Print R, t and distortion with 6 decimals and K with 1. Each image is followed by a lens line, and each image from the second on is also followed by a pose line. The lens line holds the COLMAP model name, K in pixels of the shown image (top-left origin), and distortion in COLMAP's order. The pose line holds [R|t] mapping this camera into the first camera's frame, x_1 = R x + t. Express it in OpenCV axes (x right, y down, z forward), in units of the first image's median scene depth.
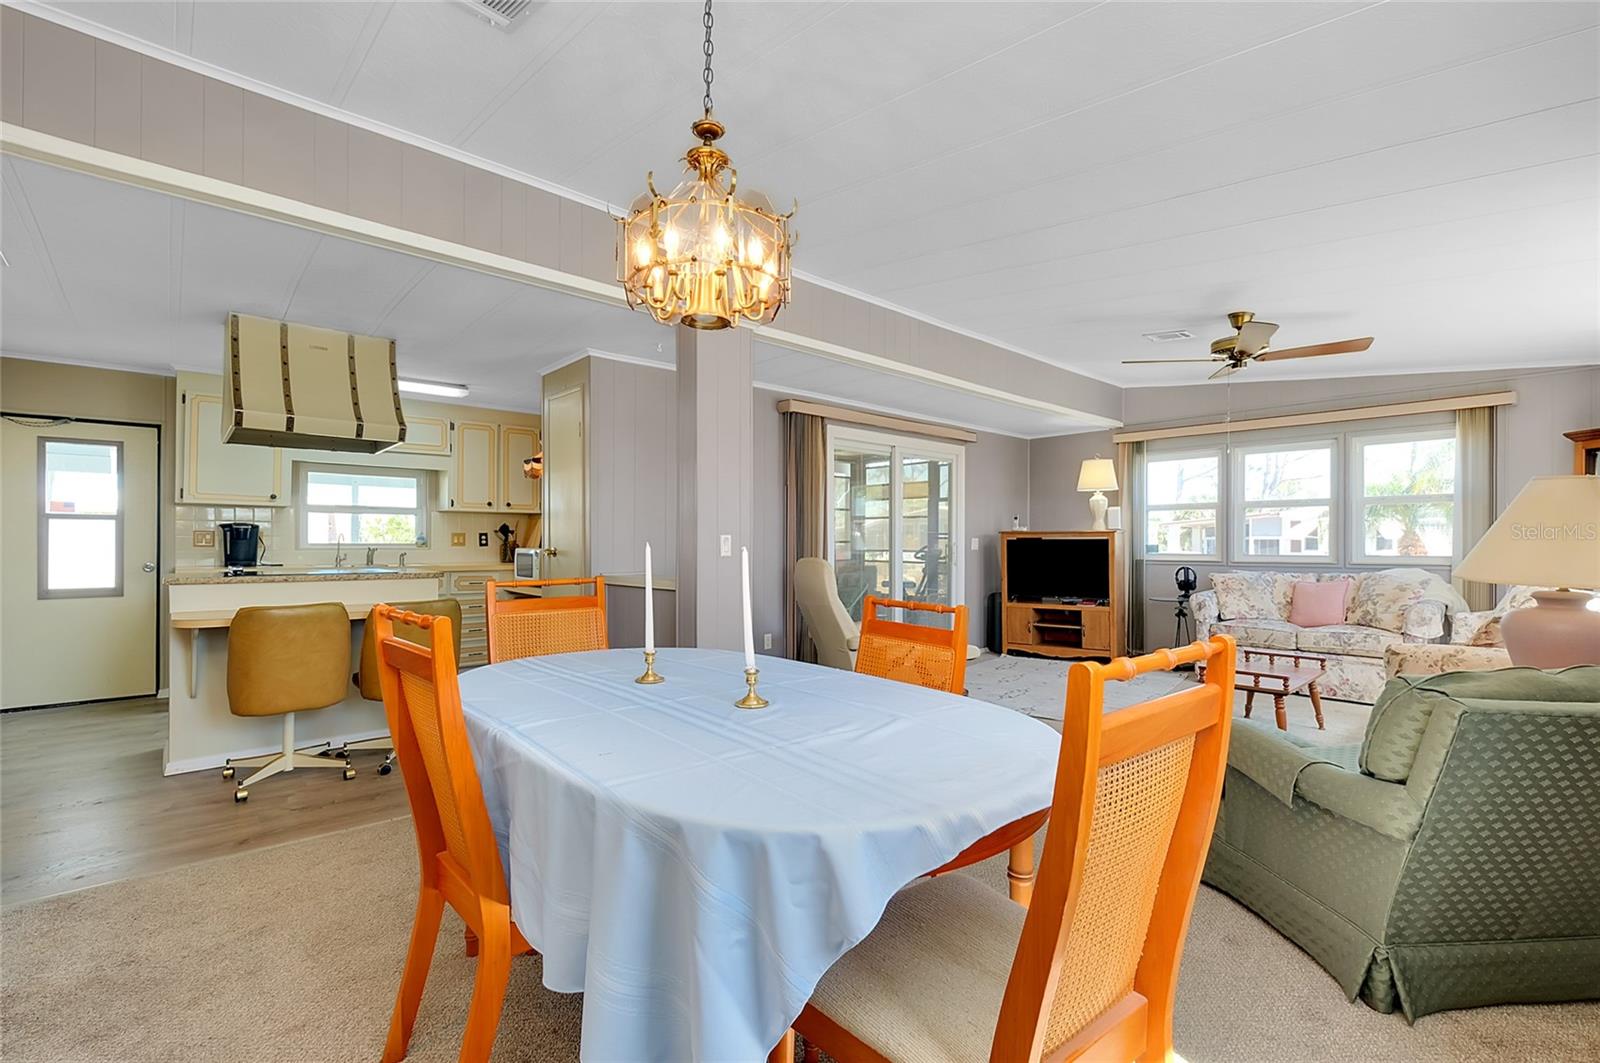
lens RADIAL K [[713.9, 0, 813.2], [0, 713.9, 542.2], [0, 0, 1]] dist [0.000876, 0.000111]
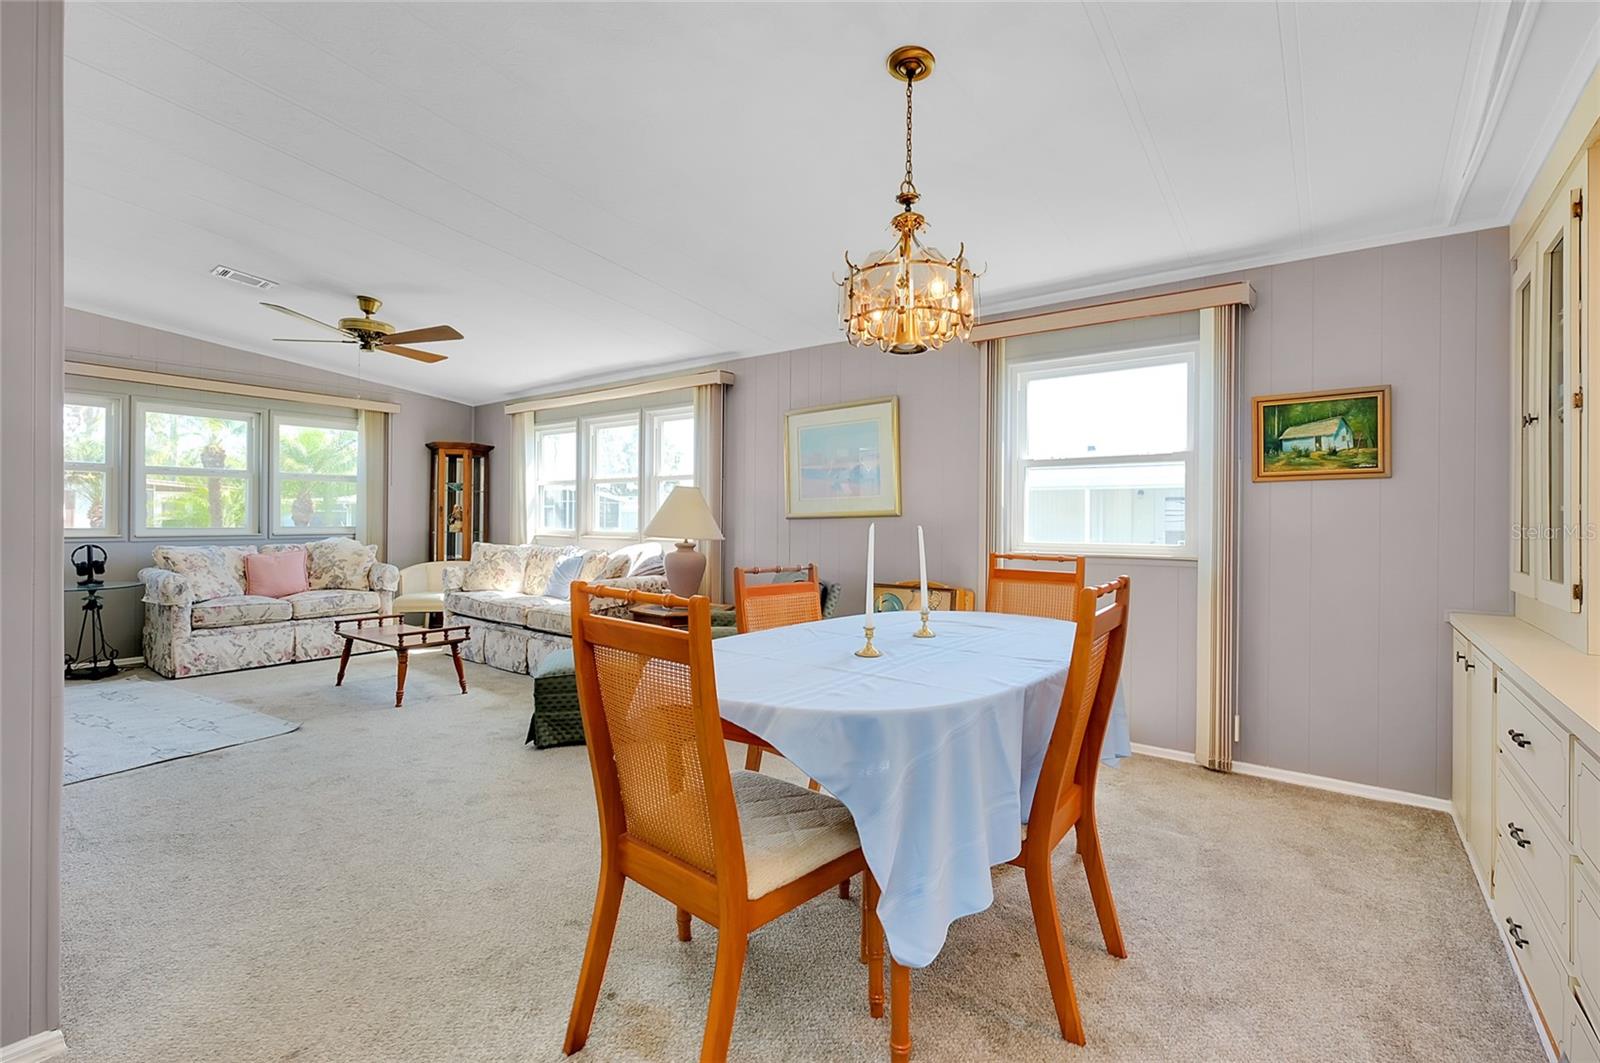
lens RADIAL K [[699.9, 0, 813.1], [0, 699.9, 521.0], [0, 0, 1]] dist [0.001190, -0.000043]
pose [[-0.182259, -0.005985, 0.983232, -0.381633], [-0.011096, 0.999930, 0.004030, -0.002689], [-0.983188, -0.010175, -0.182313, 0.382431]]
